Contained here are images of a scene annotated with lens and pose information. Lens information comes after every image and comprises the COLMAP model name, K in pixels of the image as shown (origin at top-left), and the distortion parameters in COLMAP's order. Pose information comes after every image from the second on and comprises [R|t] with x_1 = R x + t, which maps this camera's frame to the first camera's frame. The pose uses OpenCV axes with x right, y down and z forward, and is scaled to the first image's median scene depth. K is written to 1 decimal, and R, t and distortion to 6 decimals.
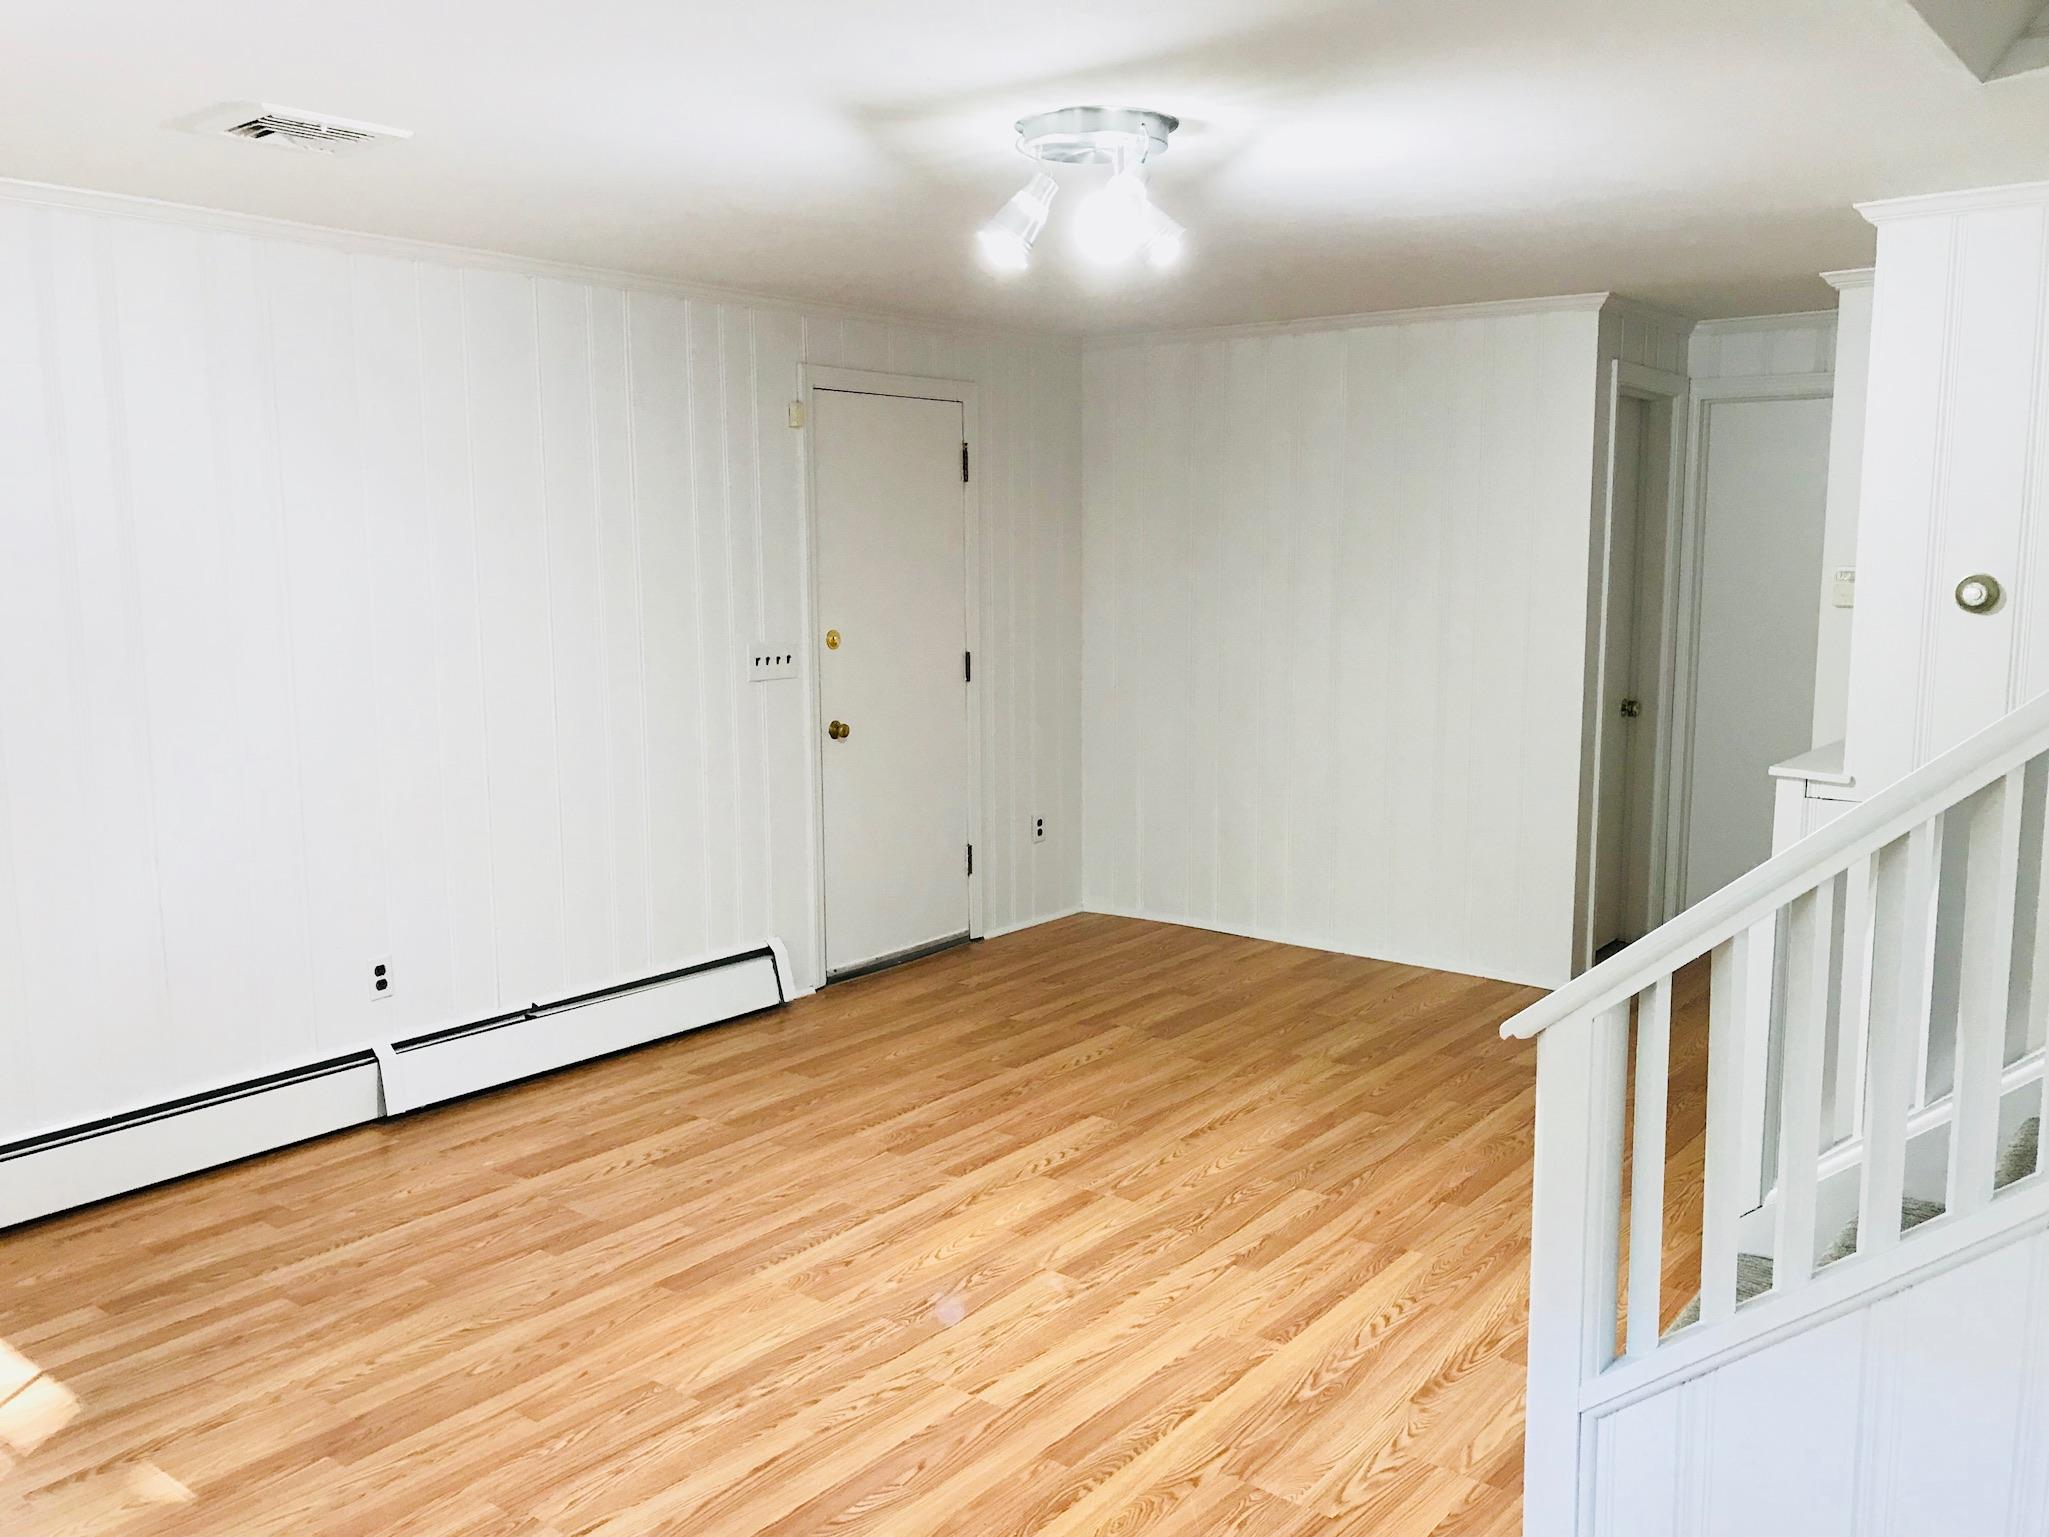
lens RADIAL K [[1672.5, 0, 1030.3], [0, 1672.5, 757.0], [0, 0, 1]] dist [0.055375, -0.082828]
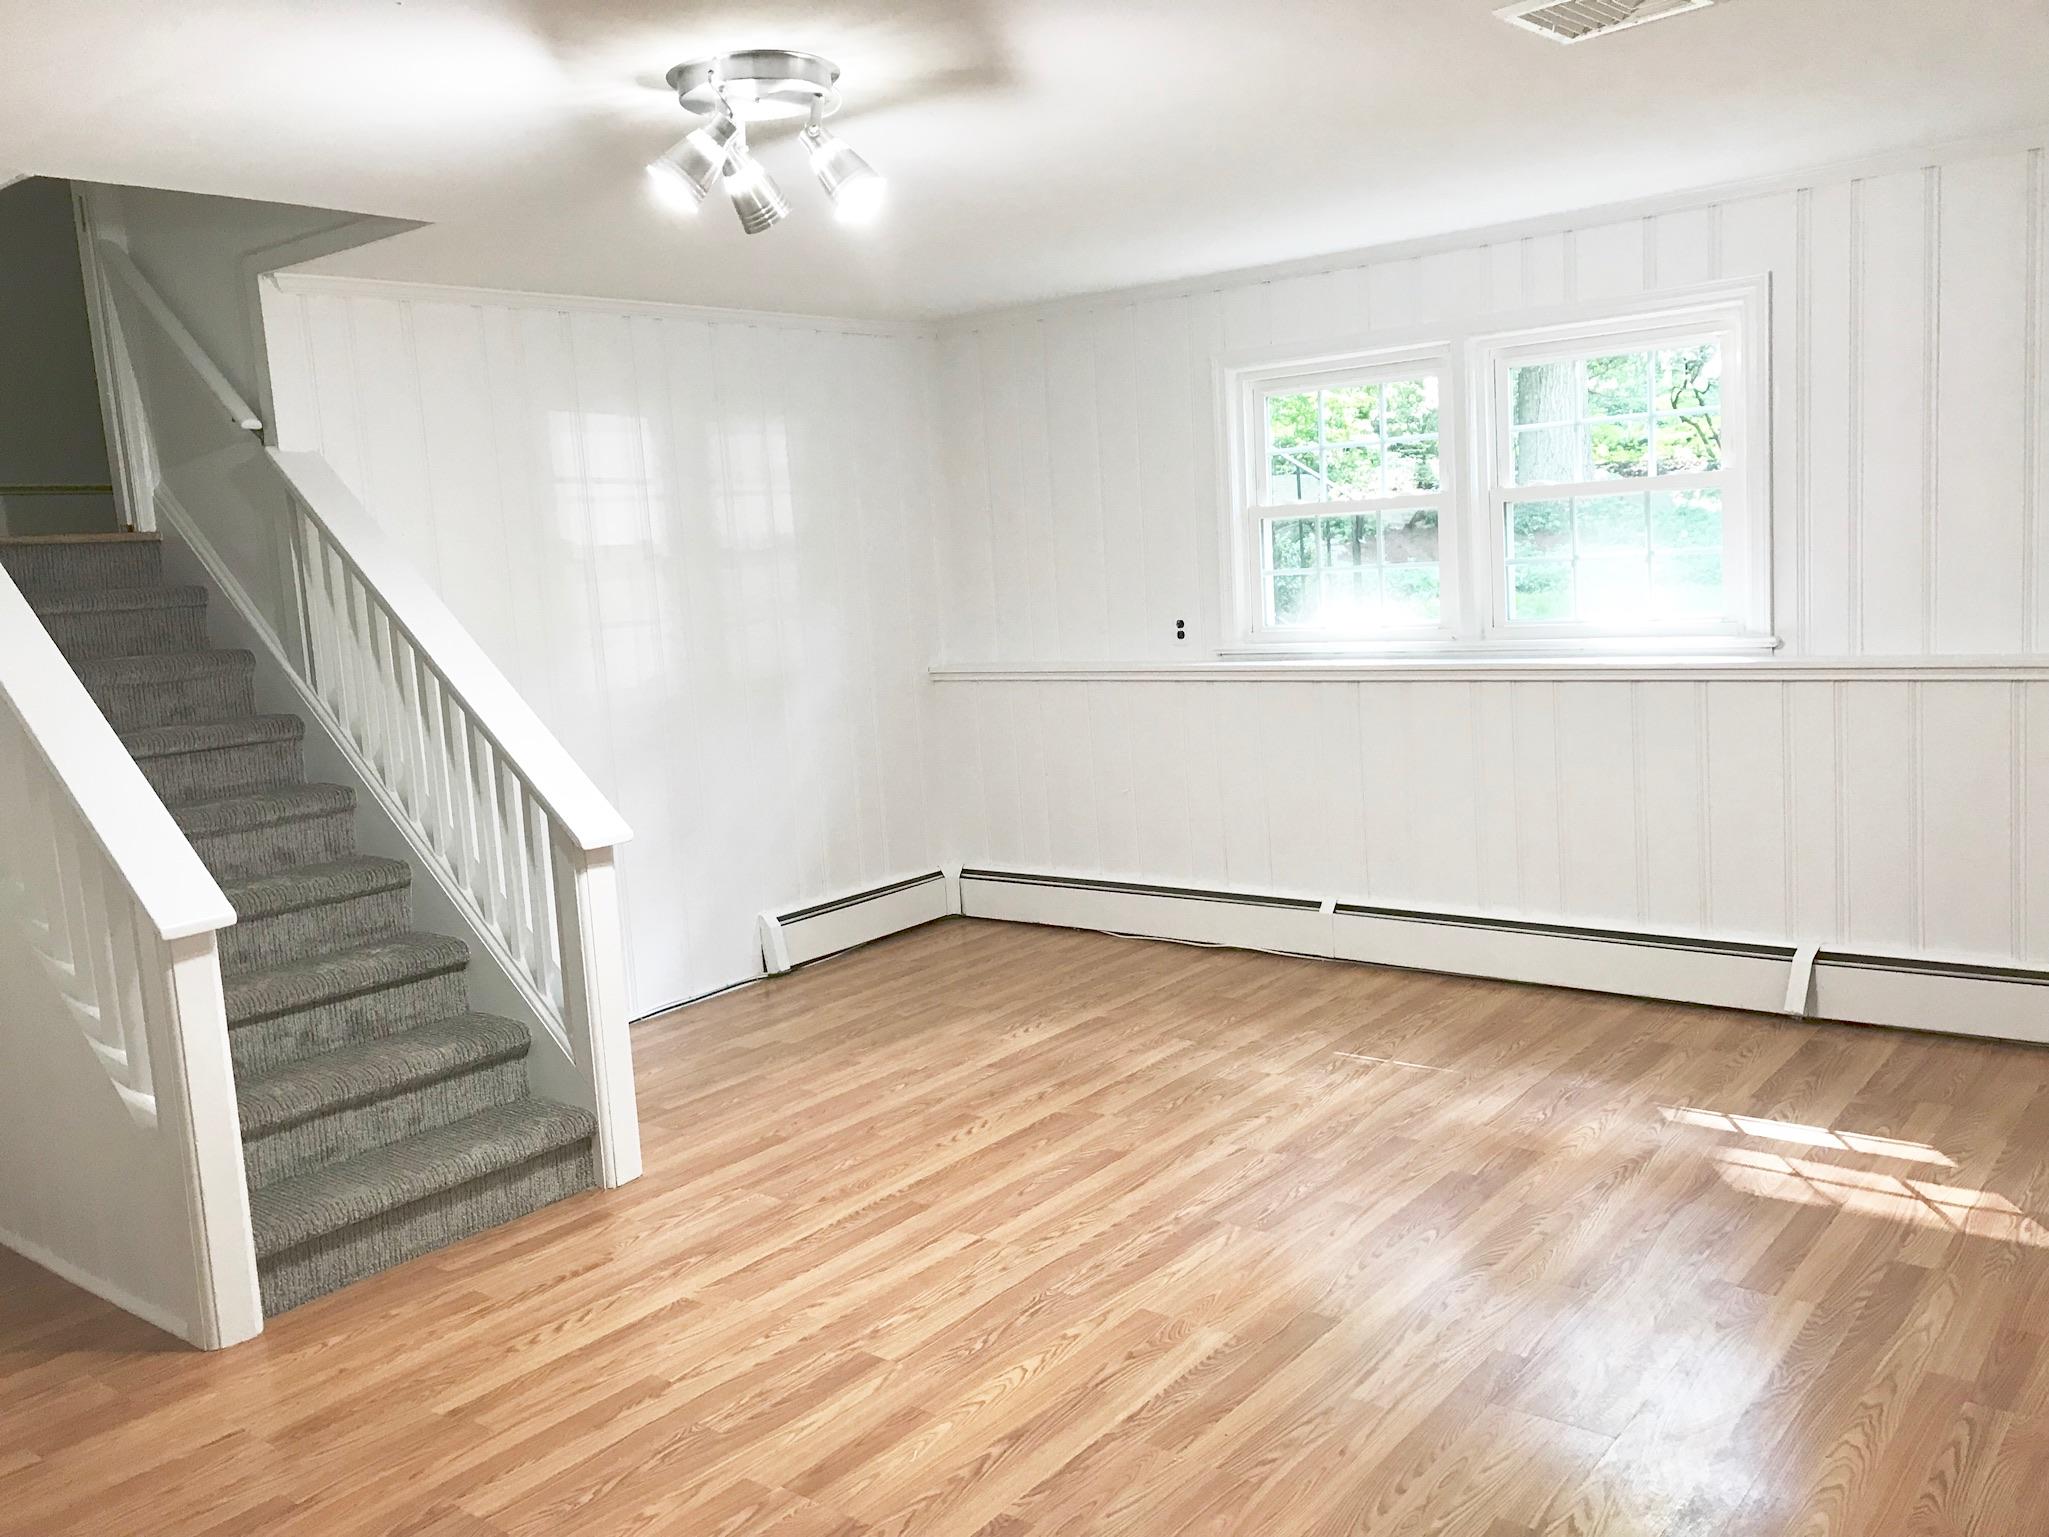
lens RADIAL K [[1672.5, 0, 1030.3], [0, 1672.5, 757.0], [0, 0, 1]] dist [0.055375, -0.082828]
pose [[-0.997767, 0.064320, 0.018022, -0.096605], [0.066793, 0.963854, 0.257921, -0.211791], [-0.000781, 0.258549, -0.965998, 1.795394]]
